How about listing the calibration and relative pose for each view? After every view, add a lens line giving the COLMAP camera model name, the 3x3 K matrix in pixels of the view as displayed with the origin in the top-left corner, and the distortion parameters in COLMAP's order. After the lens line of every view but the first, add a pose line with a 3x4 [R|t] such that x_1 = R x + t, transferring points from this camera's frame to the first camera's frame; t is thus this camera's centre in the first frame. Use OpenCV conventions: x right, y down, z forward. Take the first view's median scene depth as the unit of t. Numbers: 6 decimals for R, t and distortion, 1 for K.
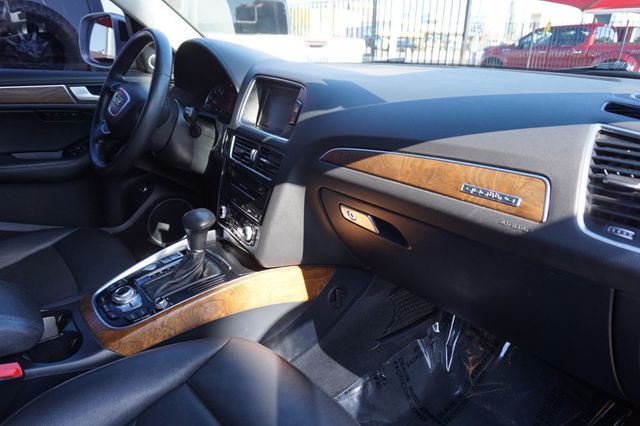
lens RADIAL K [[436.3, 0, 320.0], [0, 436.3, 213.0], [0, 0, 1]] dist [-0.038909, 0.030399]
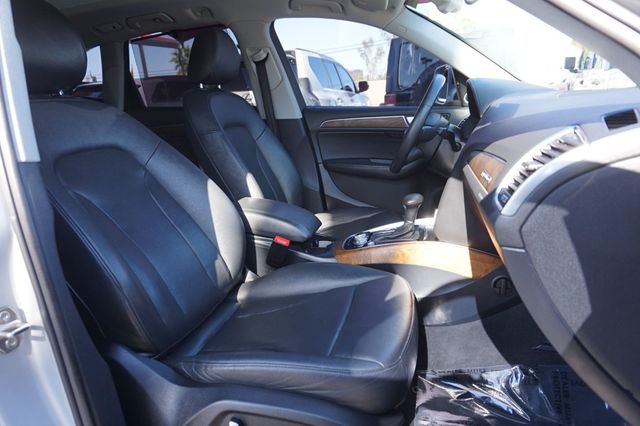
lens RADIAL K [[436.3, 0, 320.0], [0, 436.3, 213.0], [0, 0, 1]] dist [-0.038909, 0.030399]
pose [[0.587761, 0.147645, -0.795448, 0.661012], [-0.218189, 0.975704, 0.019882, 0.088335], [0.779057, 0.161872, 0.605696, -0.113059]]
